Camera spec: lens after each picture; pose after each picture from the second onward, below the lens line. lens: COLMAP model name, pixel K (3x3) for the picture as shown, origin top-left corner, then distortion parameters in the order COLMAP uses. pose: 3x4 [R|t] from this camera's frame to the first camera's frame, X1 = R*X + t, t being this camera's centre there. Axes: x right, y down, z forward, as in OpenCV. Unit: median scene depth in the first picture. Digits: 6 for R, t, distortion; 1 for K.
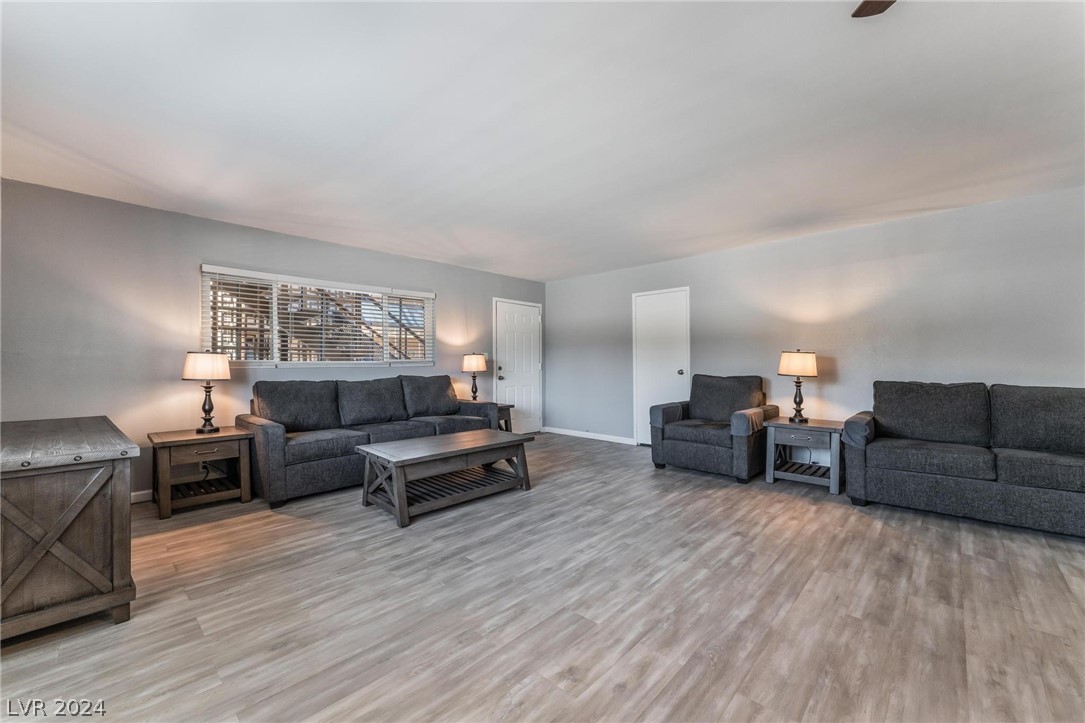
lens RADIAL K [[428.2, 0, 538.0], [0, 428.2, 360.3], [0, 0, 1]] dist [-0.002719, -0.000257]
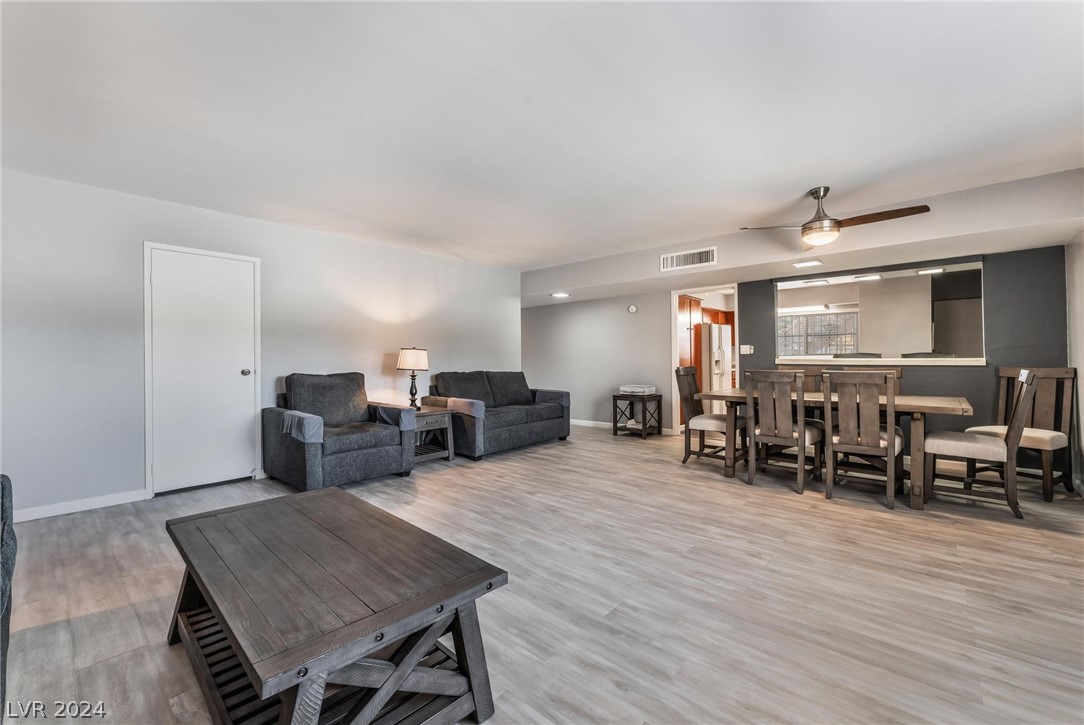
lens RADIAL K [[436.3, 0, 537.5], [0, 436.3, 355.9], [0, 0, 1]] dist [-0.000438, -0.000031]
pose [[-0.023549, 0.006738, 0.999700, -0.787600], [-0.006063, 0.999958, -0.006882, 0.004075], [-0.999704, -0.006223, -0.023507, 0.952833]]
